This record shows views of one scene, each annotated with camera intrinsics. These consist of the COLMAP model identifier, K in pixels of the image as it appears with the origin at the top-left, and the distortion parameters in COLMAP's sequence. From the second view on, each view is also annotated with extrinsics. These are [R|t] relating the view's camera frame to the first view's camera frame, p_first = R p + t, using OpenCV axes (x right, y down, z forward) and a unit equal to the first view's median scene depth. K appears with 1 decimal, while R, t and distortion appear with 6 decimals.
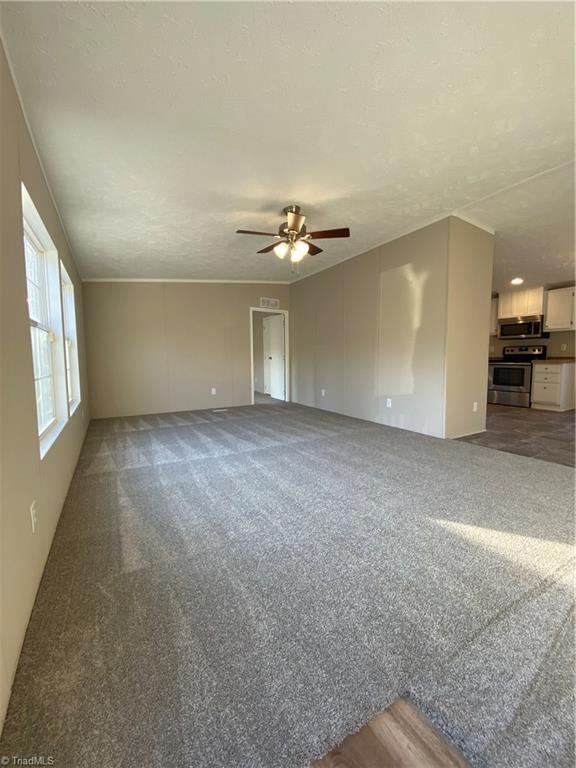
lens RADIAL K [[301.8, 0, 288.0], [0, 301.8, 384.0], [0, 0, 1]] dist [-0.024580, -0.000534]
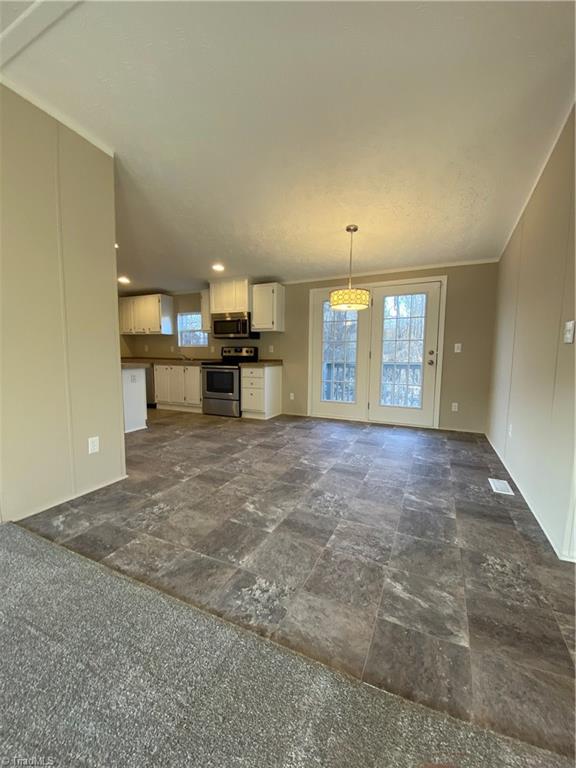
lens RADIAL K [[301.8, 0, 288.0], [0, 301.8, 384.0], [0, 0, 1]] dist [-0.024580, -0.000534]
pose [[0.797404, -0.038797, 0.602198, 0.390420], [0.036883, 0.999199, 0.015536, -0.026540], [-0.602318, 0.009822, 0.798196, 0.200785]]
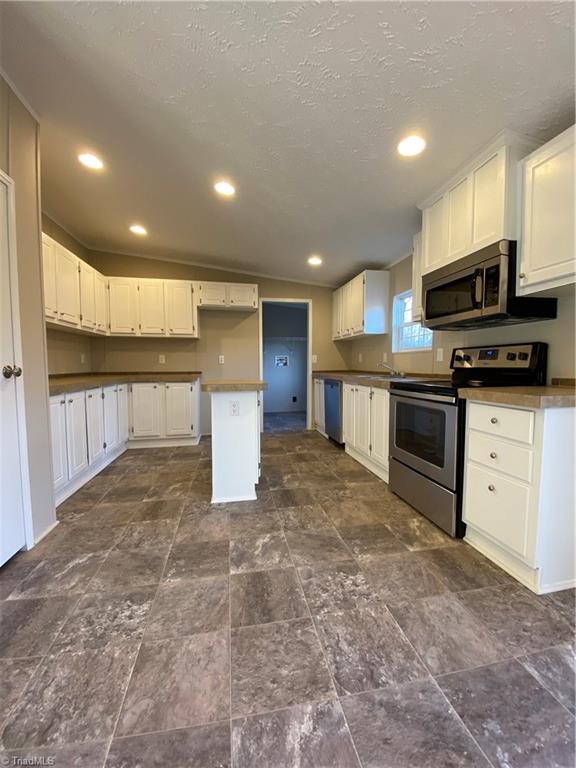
lens RADIAL K [[301.8, 0, 288.0], [0, 301.8, 384.0], [0, 0, 1]] dist [-0.024580, -0.000534]
pose [[0.950554, 0.027185, -0.309368, 0.730907], [-0.037270, 0.998948, -0.026734, -0.068192], [0.308315, 0.036942, 0.950567, 0.636003]]
